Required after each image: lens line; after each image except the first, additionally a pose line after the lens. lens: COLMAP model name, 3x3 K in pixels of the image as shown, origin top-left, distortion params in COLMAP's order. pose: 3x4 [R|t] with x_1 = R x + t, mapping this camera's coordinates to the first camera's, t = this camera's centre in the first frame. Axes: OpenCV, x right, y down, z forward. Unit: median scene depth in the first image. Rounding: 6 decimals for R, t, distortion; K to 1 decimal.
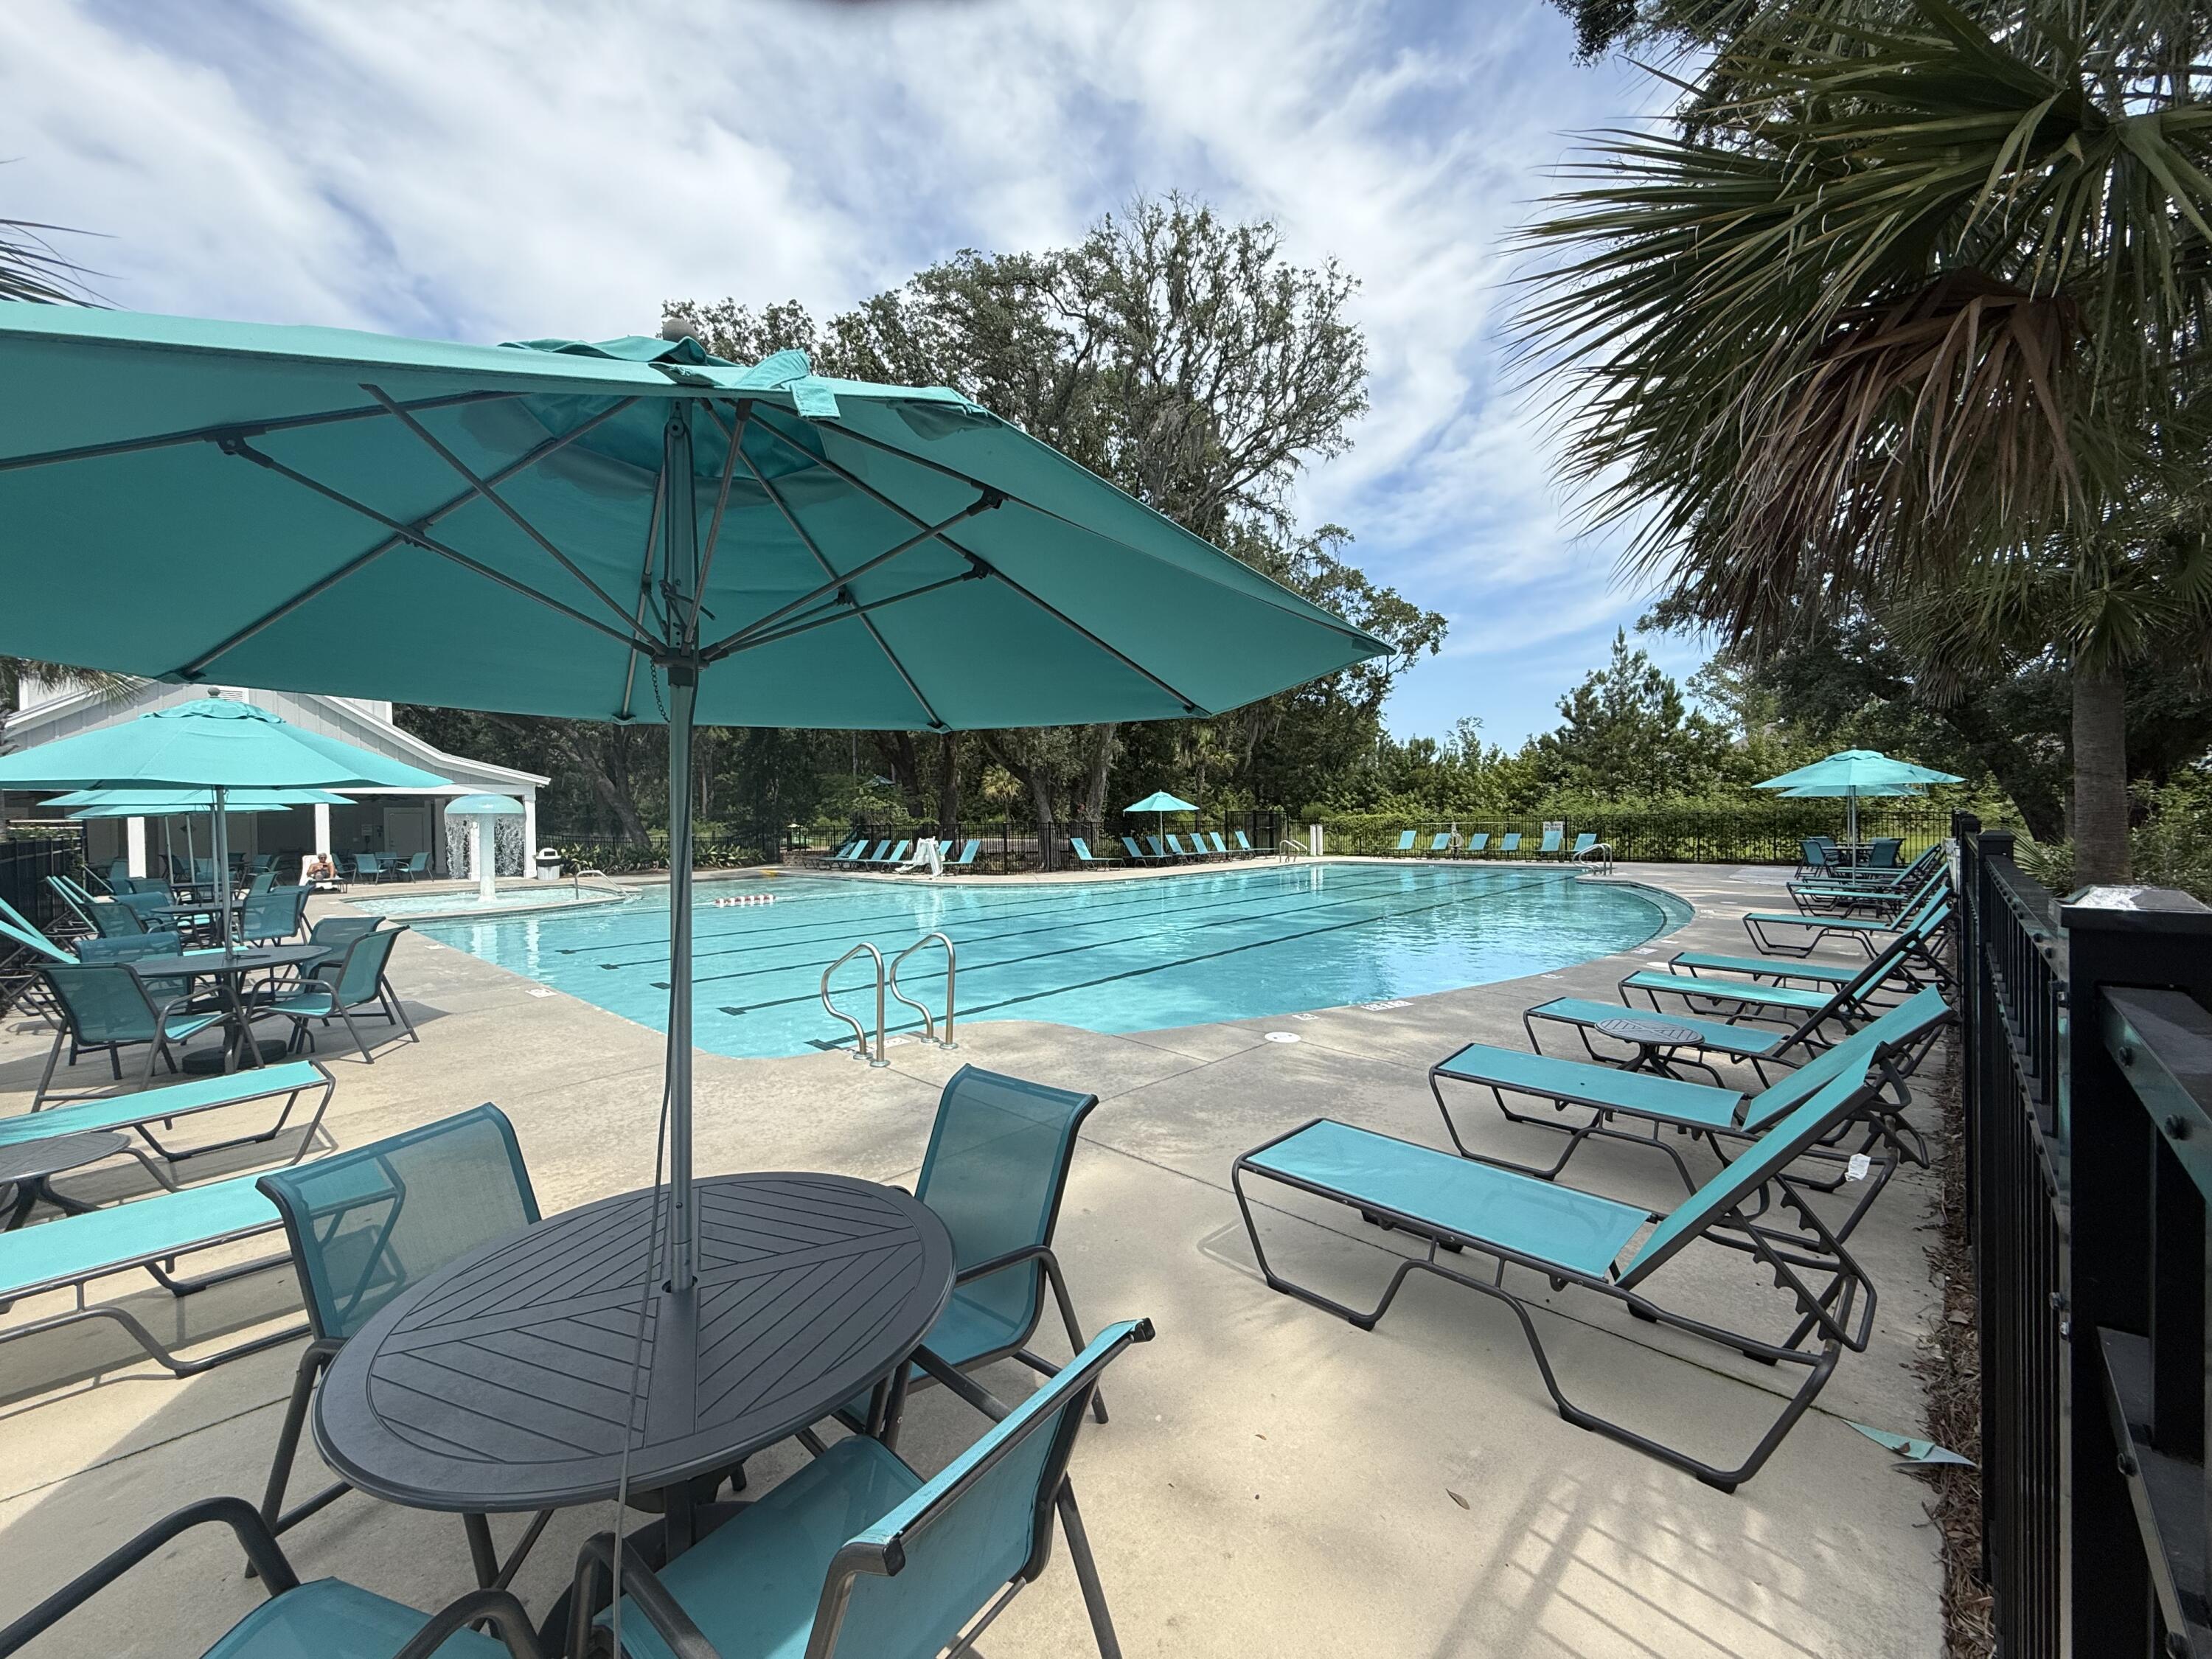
lens RADIAL K [[884.1, 0, 1092.5], [0, 884.1, 829.8], [0, 0, 1]] dist [0.000354, -0.000069]
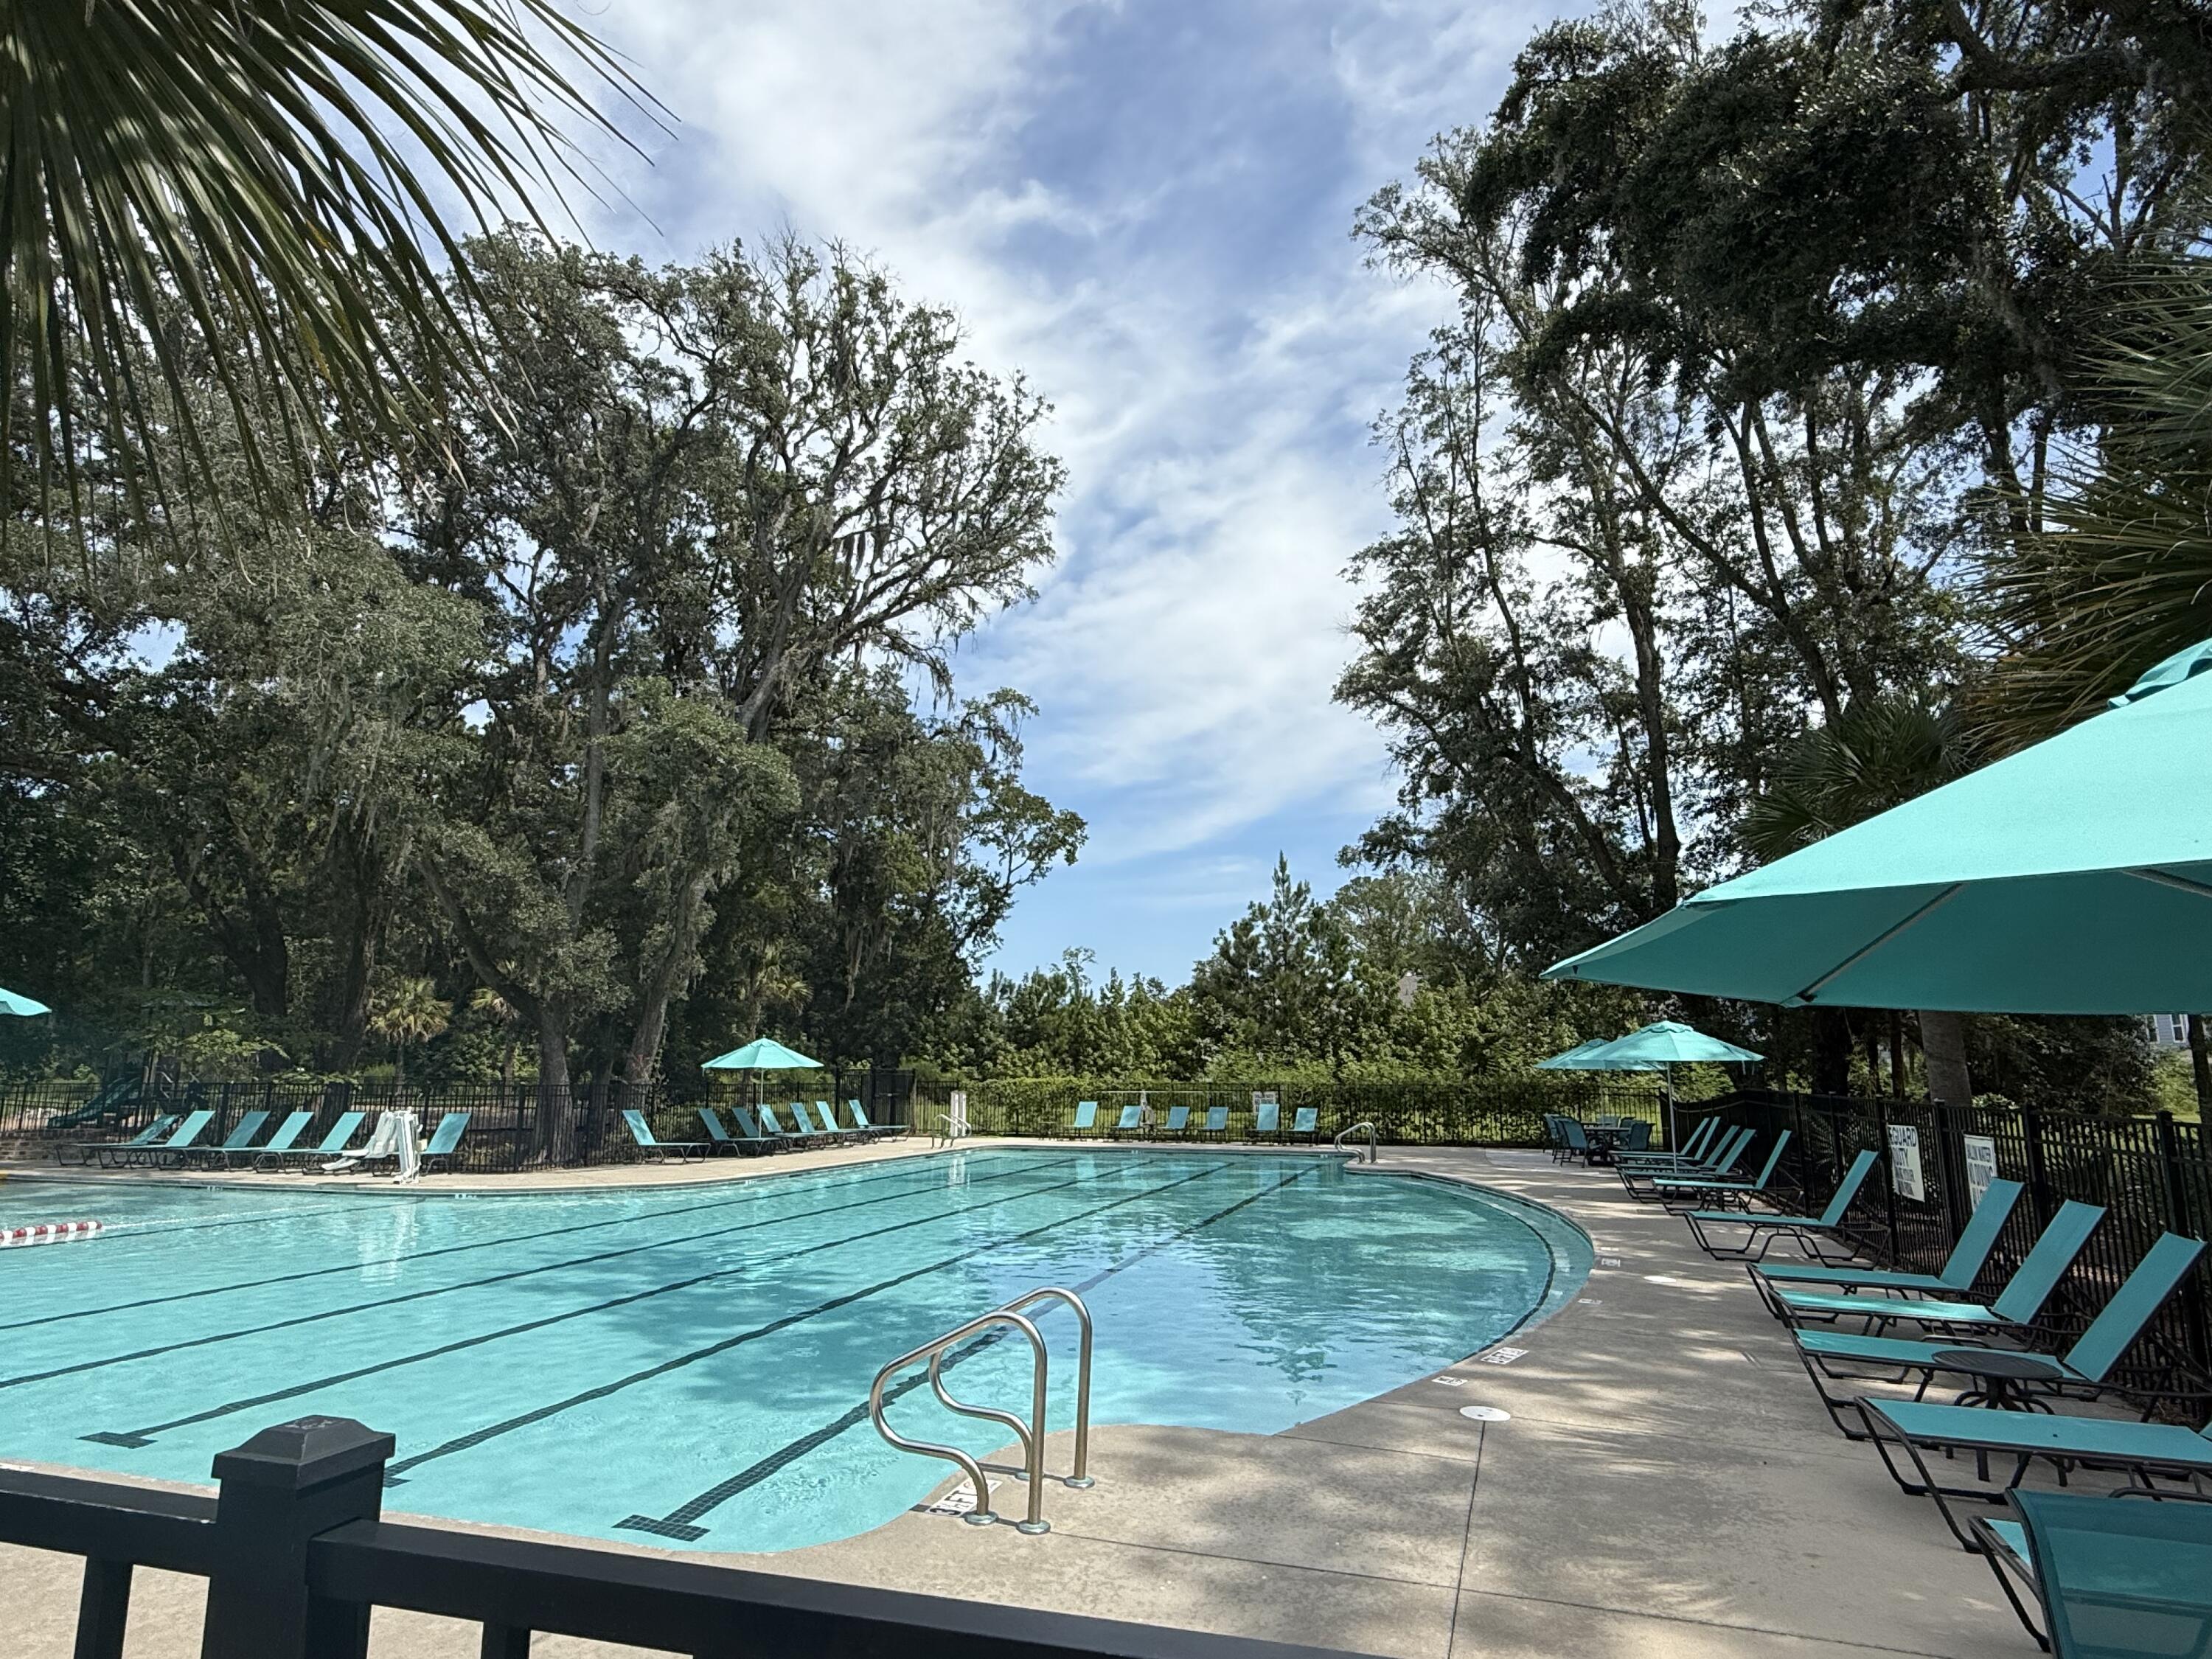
lens RADIAL K [[1268.3, 0, 1098.2], [0, 1268.3, 836.5], [0, 0, 1]] dist [0.001346, 0.000603]
pose [[0.898918, 0.098423, 0.426919, -0.110841], [-0.011657, 0.979467, -0.201265, -0.002773], [-0.437962, 0.175944, 0.881608, 0.027338]]
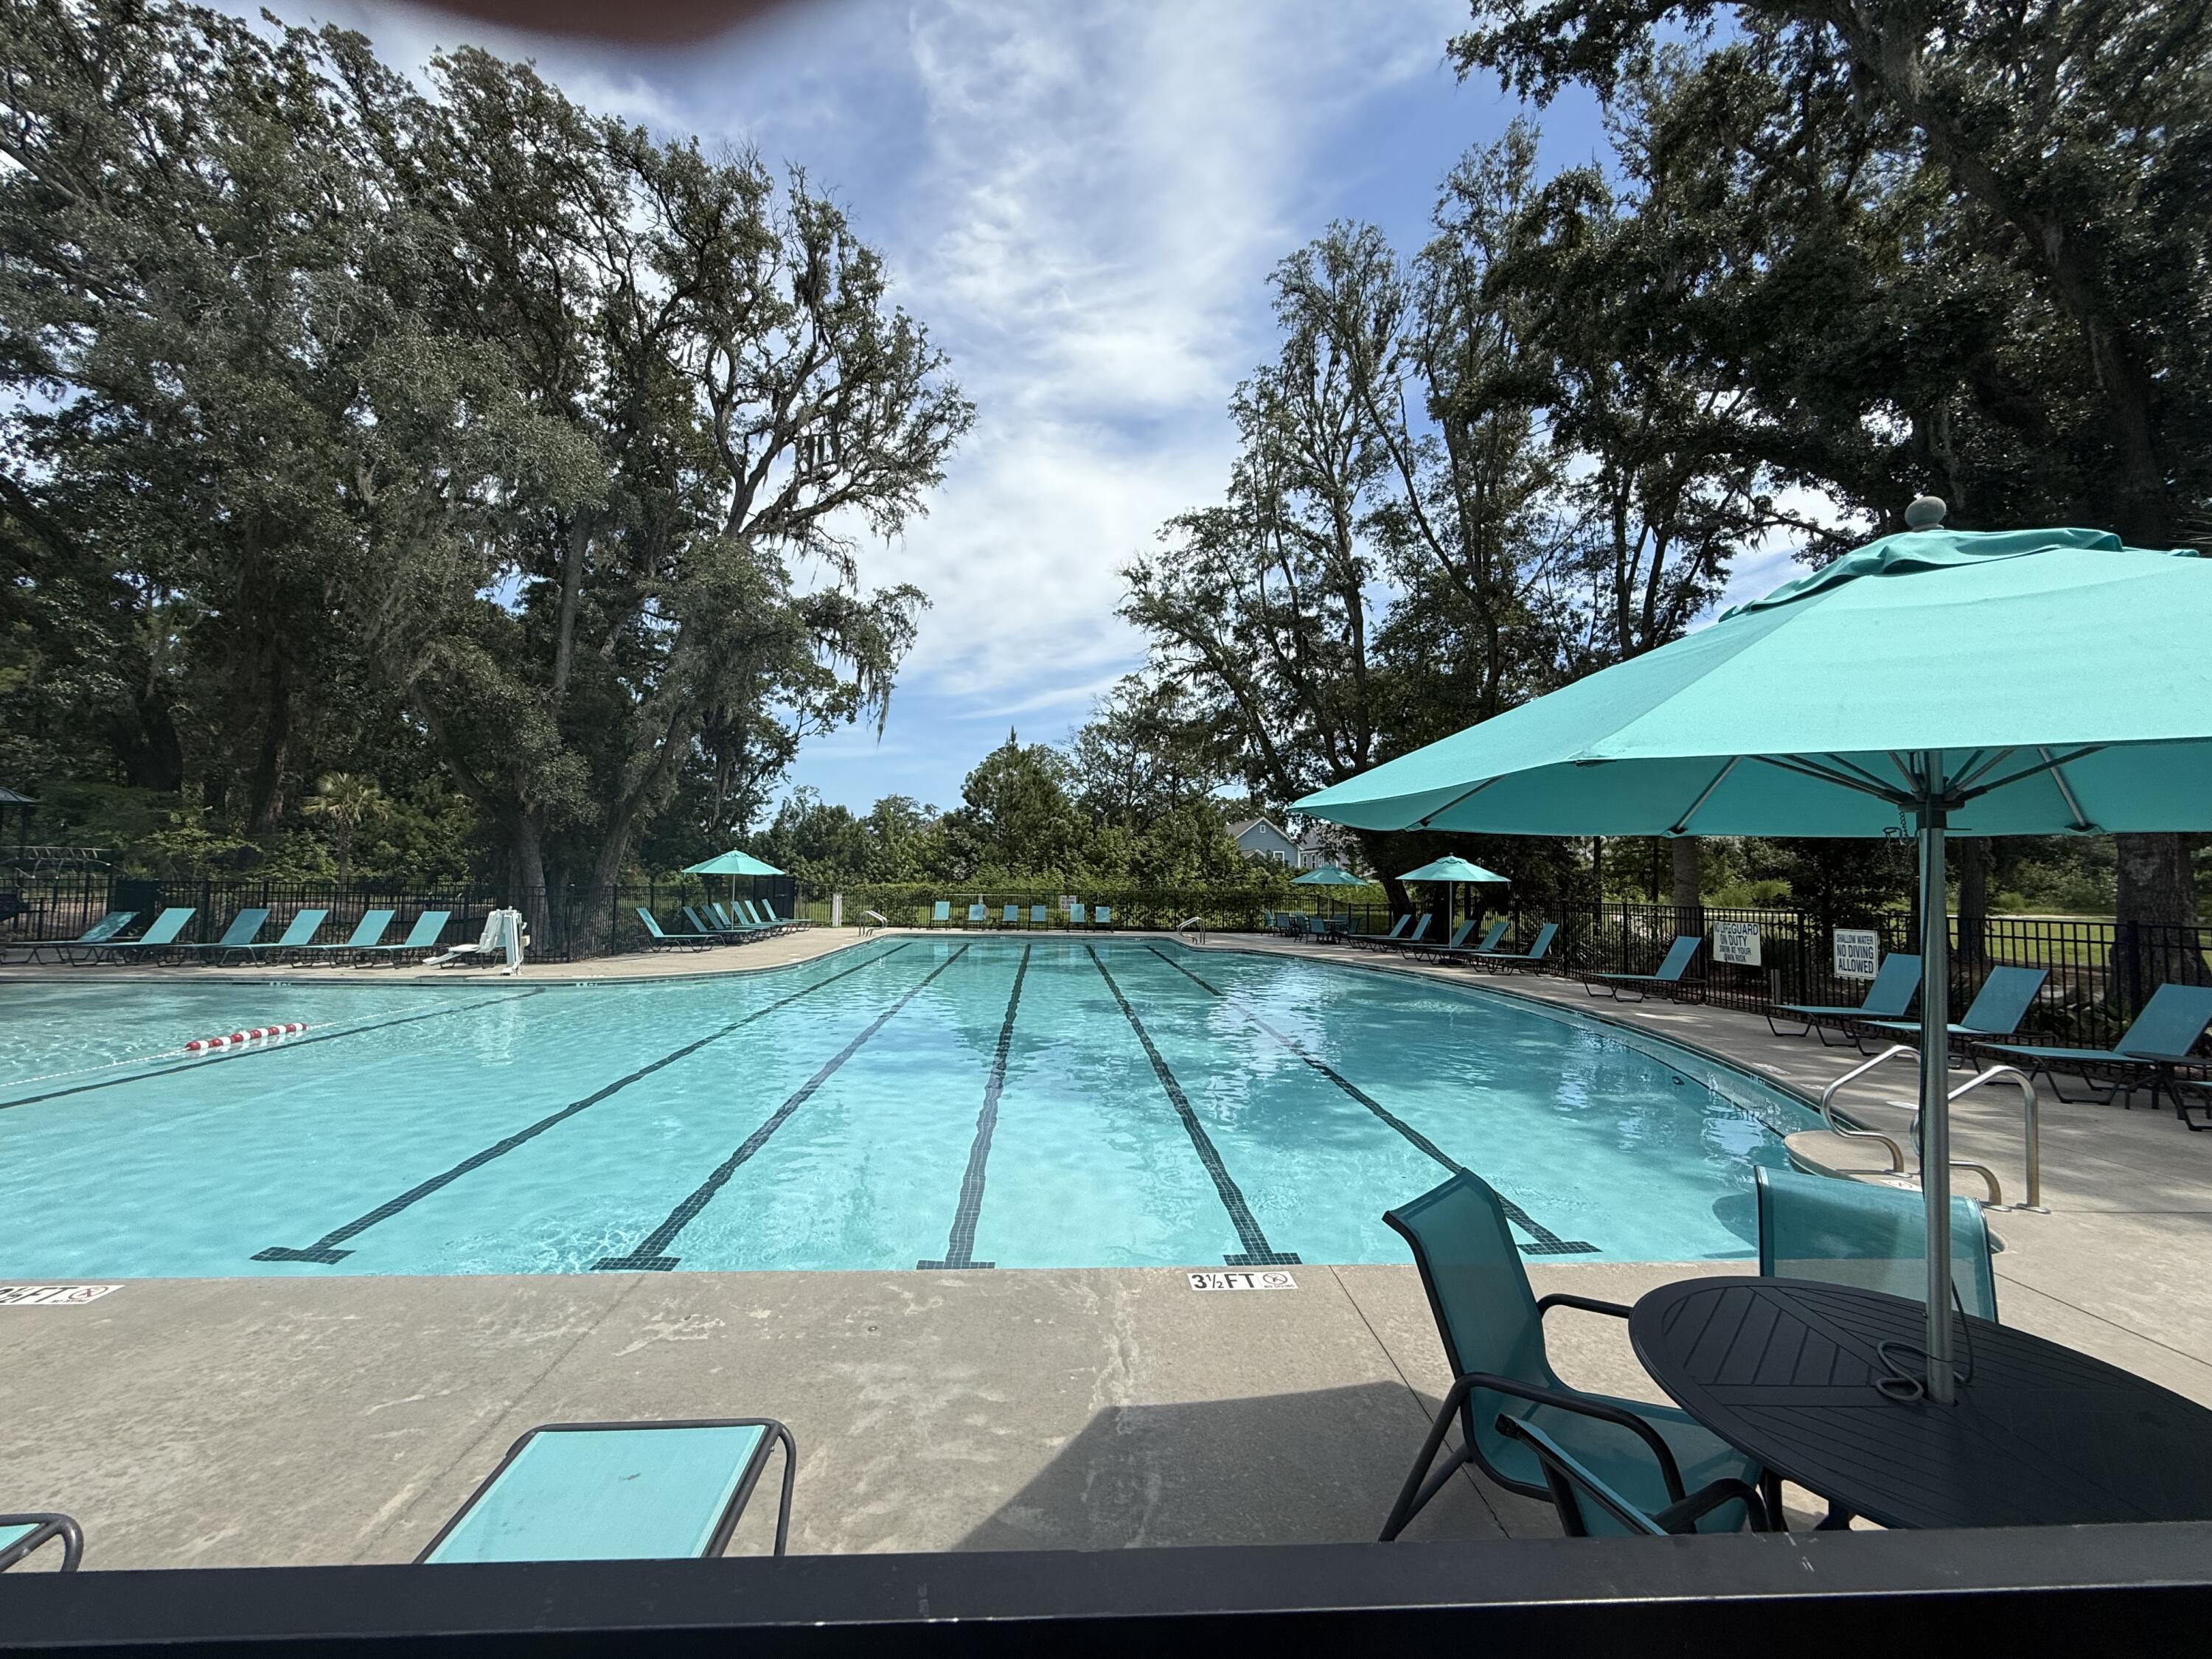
lens RADIAL K [[884.1, 0, 1092.5], [0, 884.1, 829.8], [0, 0, 1]] dist [0.000354, -0.000069]
pose [[0.680690, 0.072090, 0.729016, -0.273815], [-0.020083, 0.996609, -0.079800, -0.003515], [-0.732296, 0.039678, 0.679830, 0.197344]]
